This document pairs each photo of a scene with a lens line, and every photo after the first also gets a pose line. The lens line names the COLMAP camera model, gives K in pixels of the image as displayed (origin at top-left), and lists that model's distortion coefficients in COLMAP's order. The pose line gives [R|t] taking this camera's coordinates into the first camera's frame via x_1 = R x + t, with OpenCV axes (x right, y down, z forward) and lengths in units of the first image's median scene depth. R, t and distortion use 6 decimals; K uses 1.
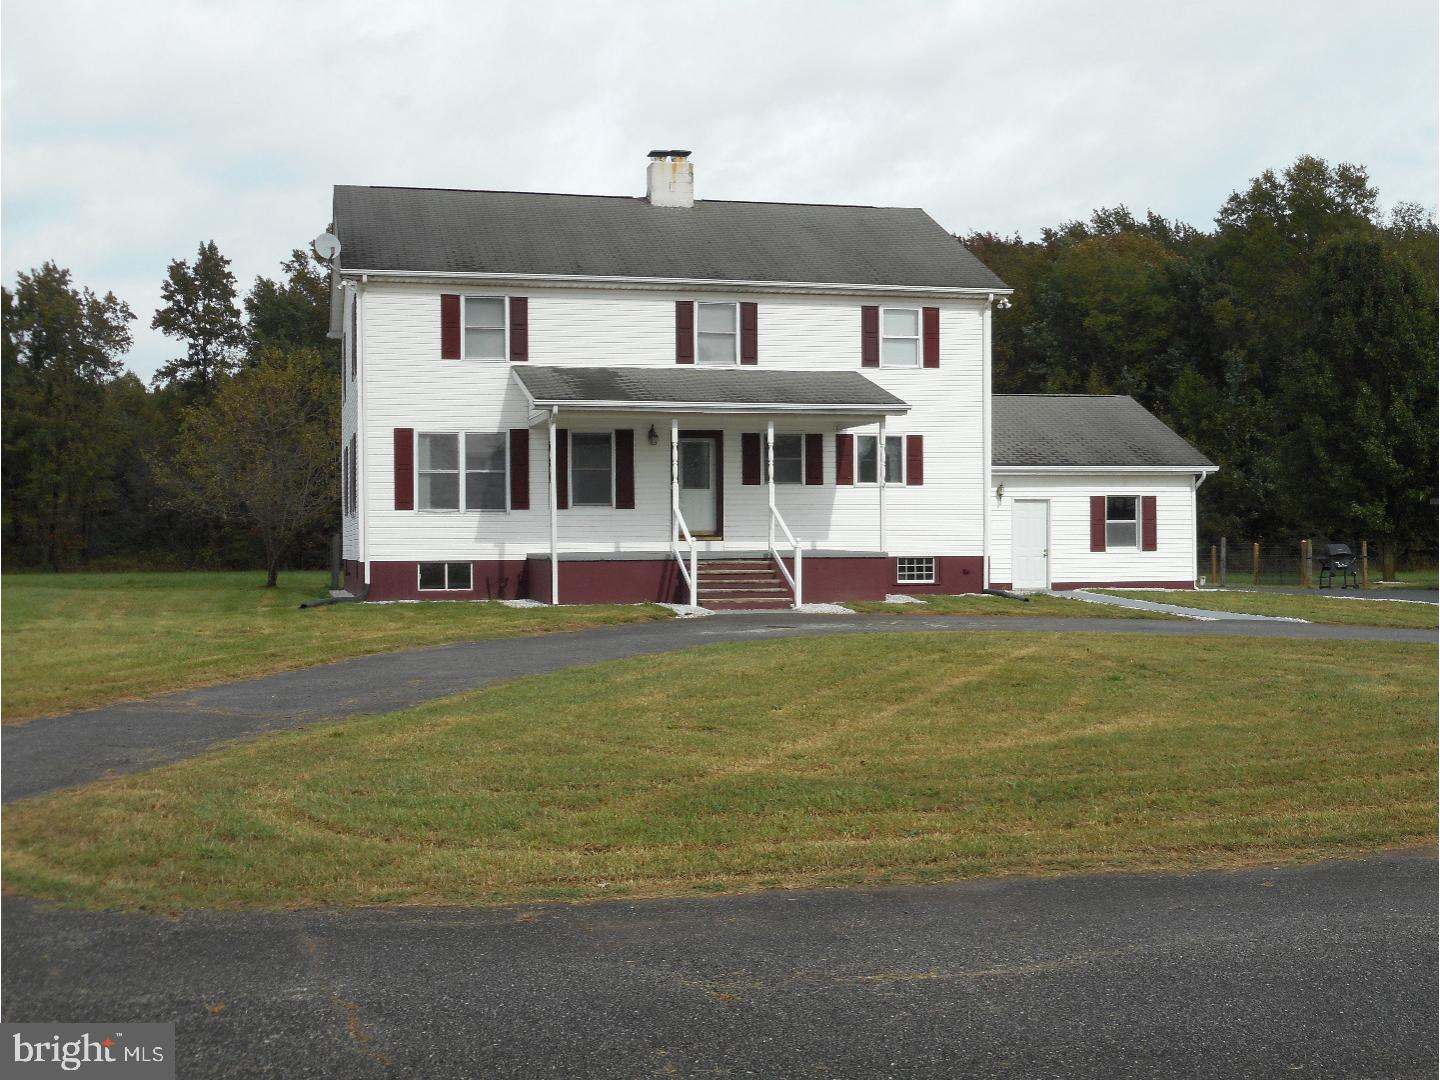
lens RADIAL K [[1860.6, 0, 720.7], [0, 1860.6, 540.4], [0, 0, 1]] dist [0.032944, 0.000000]
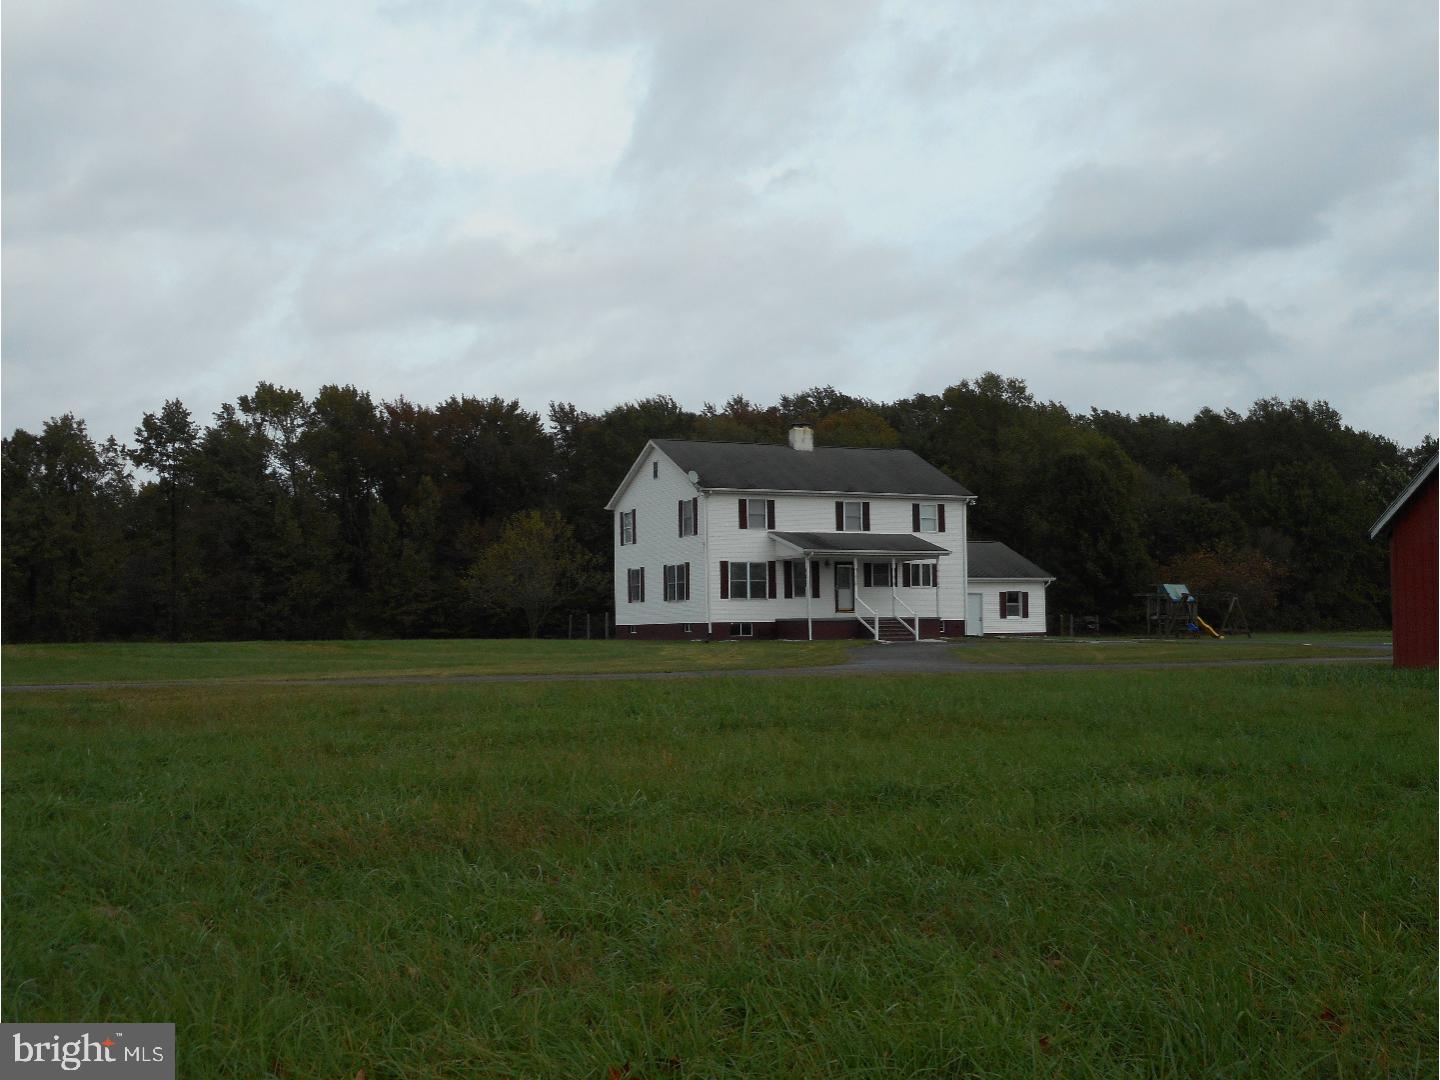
lens RADIAL K [[1656.6, 0, 718.4], [0, 1656.6, 540.1], [0, 0, 1]] dist [0.023598, 0.000000]
pose [[0.978765, 0.005581, 0.204910, -0.526977], [0.005761, 0.998486, -0.054710, 0.019398], [-0.204905, 0.054729, 0.977251, -0.813057]]
